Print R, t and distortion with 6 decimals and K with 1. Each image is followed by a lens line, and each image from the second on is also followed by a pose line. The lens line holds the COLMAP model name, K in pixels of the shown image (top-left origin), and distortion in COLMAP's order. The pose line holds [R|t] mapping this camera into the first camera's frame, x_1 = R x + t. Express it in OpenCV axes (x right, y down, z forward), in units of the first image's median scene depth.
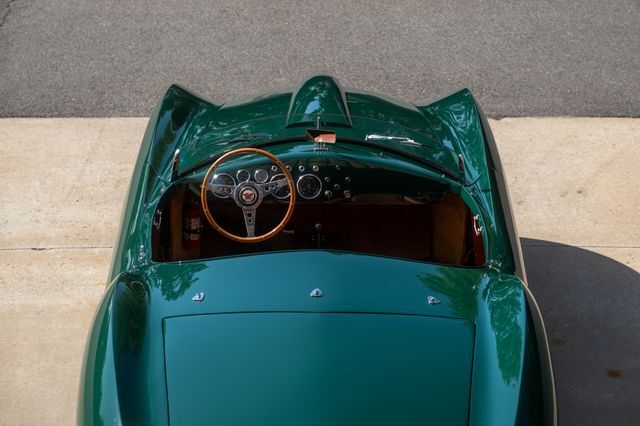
lens RADIAL K [[1688.8, 0, 333.9], [0, 1688.8, 212.8], [0, 0, 1]] dist [0.132299, 0.546707]
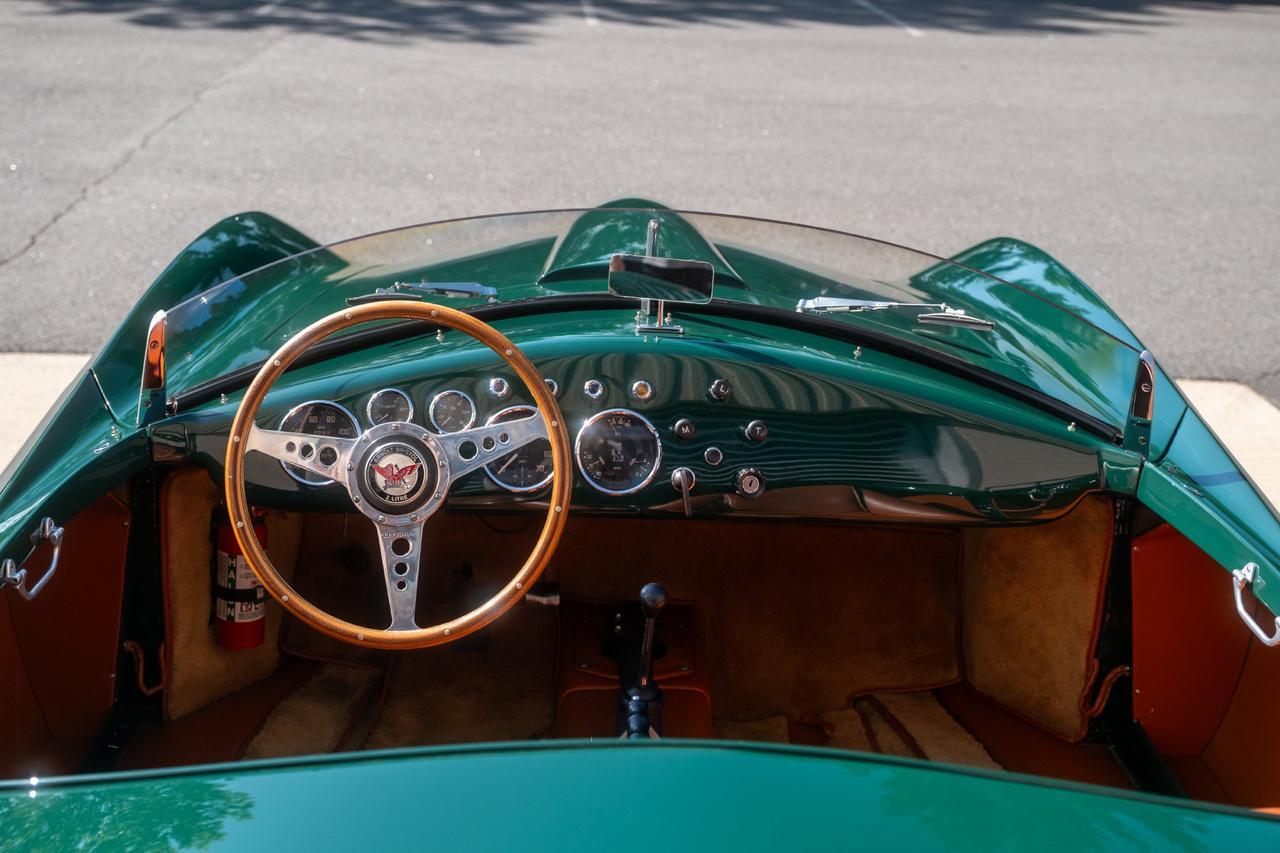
lens RADIAL K [[1957.9, 0, 640.0], [0, 1957.9, 426.5], [0, 0, 1]] dist [0.029280, 0.064075]
pose [[0.999574, 0.020840, 0.020446, -0.017805], [-0.019529, 0.997864, -0.062335, 0.000892], [-0.021702, 0.061910, 0.997846, 0.666735]]
